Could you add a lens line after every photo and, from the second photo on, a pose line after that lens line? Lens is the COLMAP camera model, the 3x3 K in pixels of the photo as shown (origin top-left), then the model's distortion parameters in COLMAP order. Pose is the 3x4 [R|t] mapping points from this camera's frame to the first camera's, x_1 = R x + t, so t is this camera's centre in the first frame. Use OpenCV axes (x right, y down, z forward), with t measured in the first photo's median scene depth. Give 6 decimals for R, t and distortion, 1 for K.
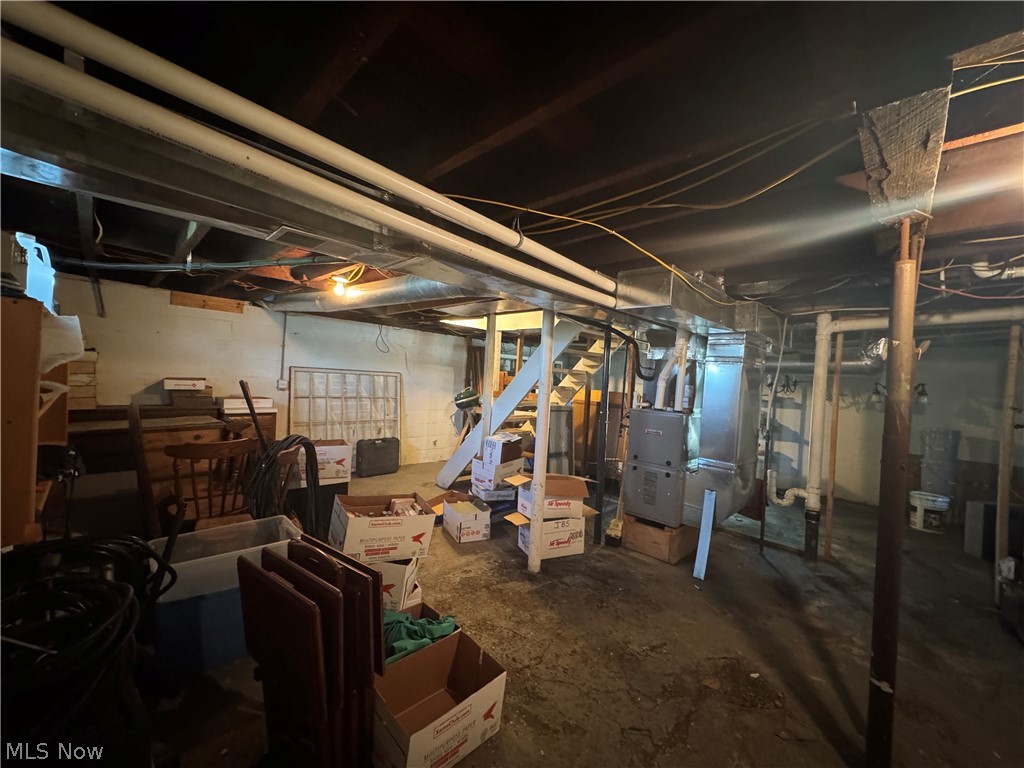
lens RADIAL K [[407.8, 0, 508.5], [0, 407.8, 386.6], [0, 0, 1]] dist [-0.005757, 0.000824]
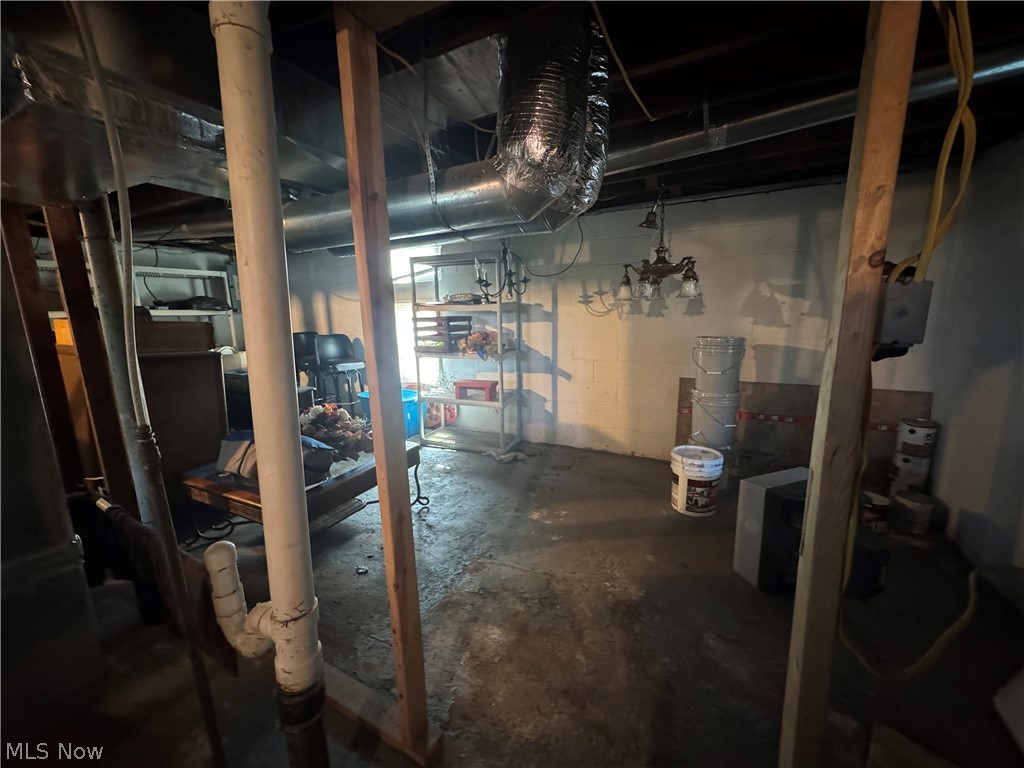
lens RADIAL K [[407.8, 0, 511.6], [0, 407.8, 386.8], [0, 0, 1]] dist [-0.005757, 0.000824]
pose [[0.955438, -0.126428, 0.266747, 0.588178], [0.075906, 0.978479, 0.191878, 0.036008], [-0.285265, -0.163080, 0.944473, 0.494105]]
